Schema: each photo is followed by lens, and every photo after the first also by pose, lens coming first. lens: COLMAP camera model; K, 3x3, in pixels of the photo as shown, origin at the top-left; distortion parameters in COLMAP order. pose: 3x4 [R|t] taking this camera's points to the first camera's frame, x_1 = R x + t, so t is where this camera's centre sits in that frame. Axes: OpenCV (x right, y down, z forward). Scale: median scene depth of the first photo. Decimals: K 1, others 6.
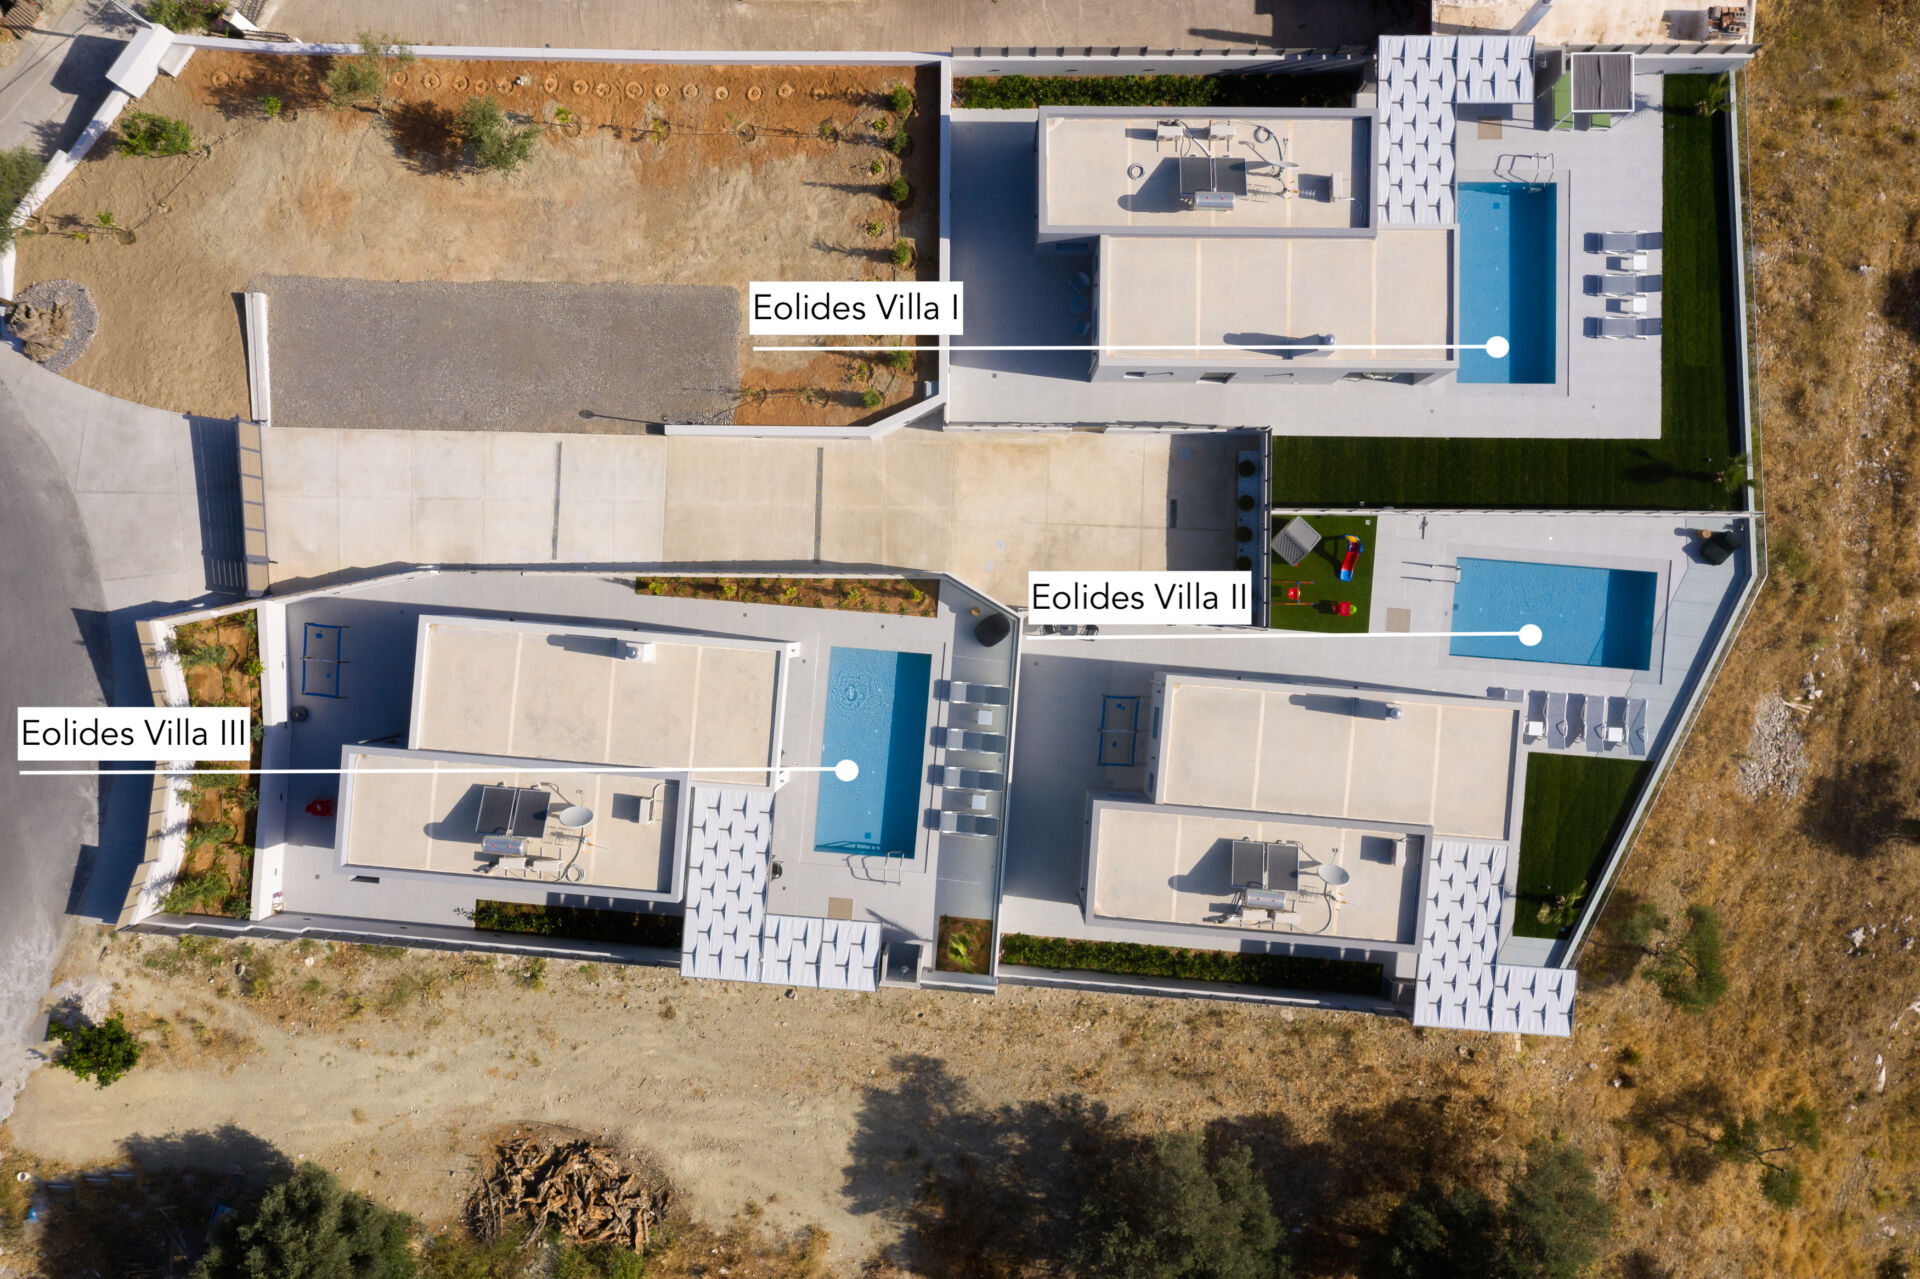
lens RADIAL K [[1515.2, 0, 960.1], [0, 1515.2, 636.0], [0, 0, 1]] dist [0.000303, 0.008958]
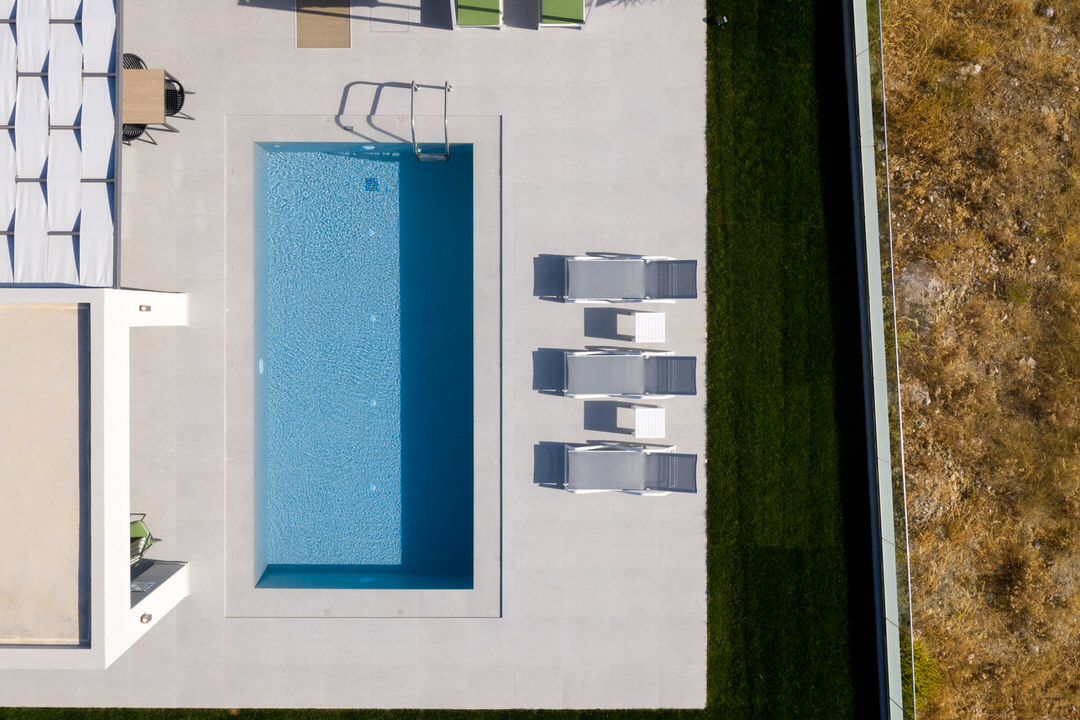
lens RADIAL K [[852.3, 0, 530.5], [0, 852.3, 302.3], [0, 0, 1]] dist [0.000303, 0.008958]
pose [[0.999968, -0.007551, -0.002452, 0.403013], [0.007573, 0.999931, 0.008989, -0.249231], [0.002384, -0.009007, 0.999957, 0.732019]]
